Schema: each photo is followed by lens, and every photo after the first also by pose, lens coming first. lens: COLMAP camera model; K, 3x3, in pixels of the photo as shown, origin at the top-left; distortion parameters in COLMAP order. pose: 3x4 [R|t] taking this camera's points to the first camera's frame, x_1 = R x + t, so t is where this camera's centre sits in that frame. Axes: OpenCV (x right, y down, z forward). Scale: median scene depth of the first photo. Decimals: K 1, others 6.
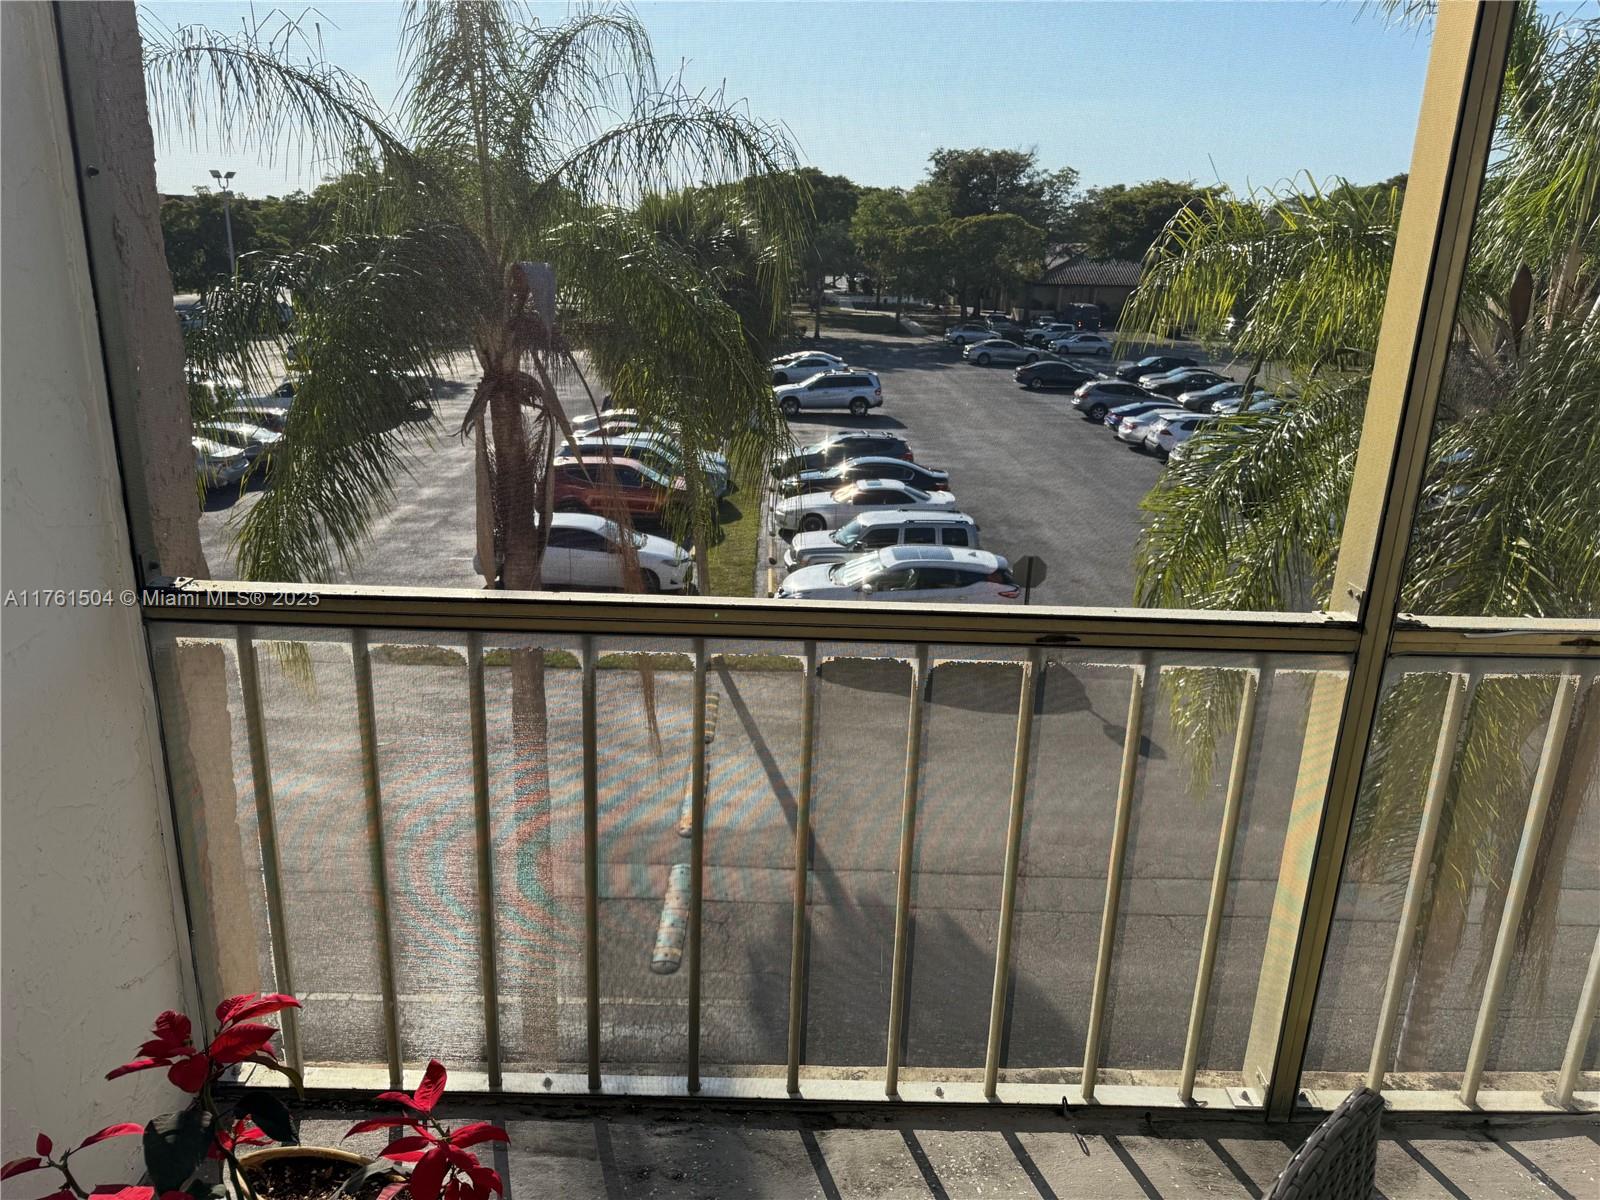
lens RADIAL K [[1135.3, 0, 798.1], [0, 1135.3, 590.3], [0, 0, 1]] dist [-0.005556, -0.000158]
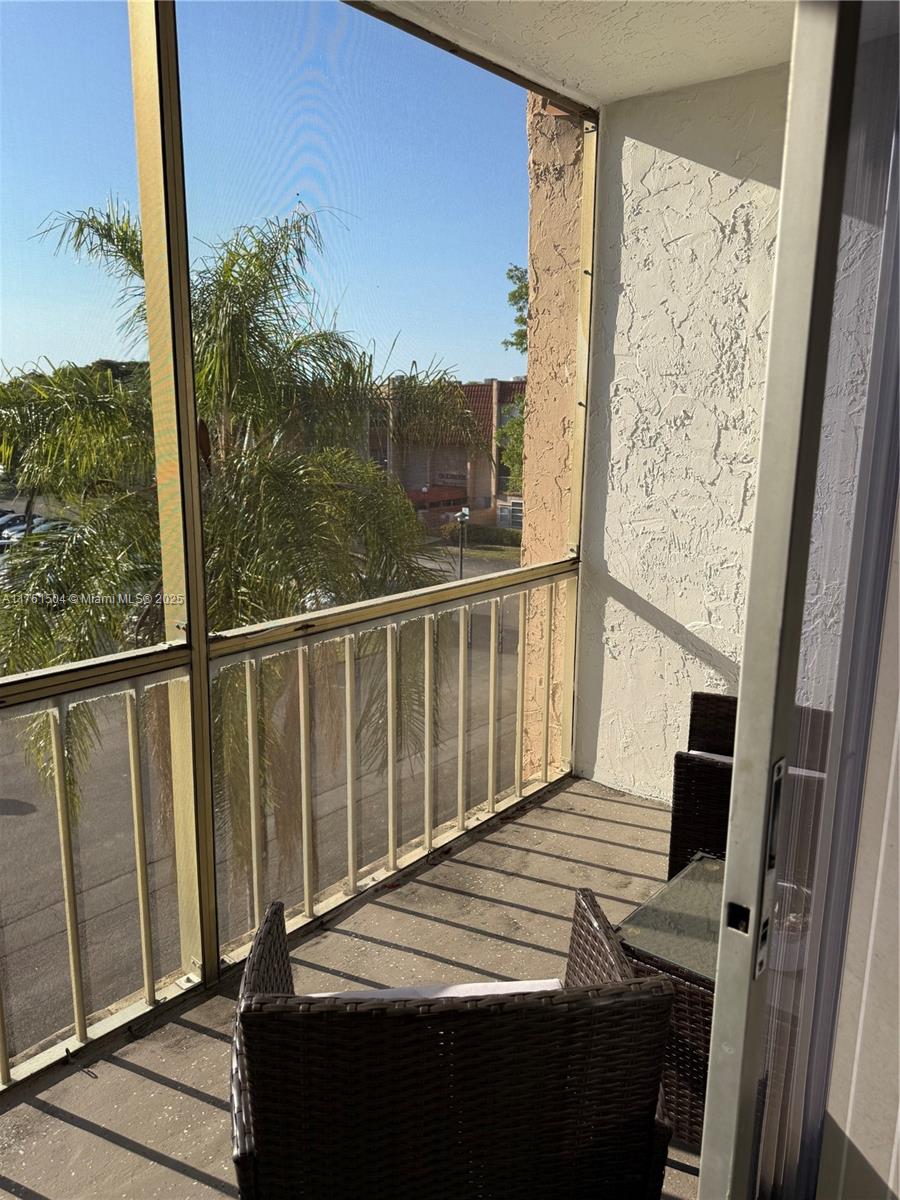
lens RADIAL K [[851.5, 0, 450.0], [0, 851.5, 600.0], [0, 0, 1]] dist [-0.005556, -0.000158]
pose [[0.665222, -0.175995, 0.725606, -0.090586], [0.229109, 0.973054, 0.025971, 0.018327], [-0.710625, 0.148966, 0.687620, -0.066105]]
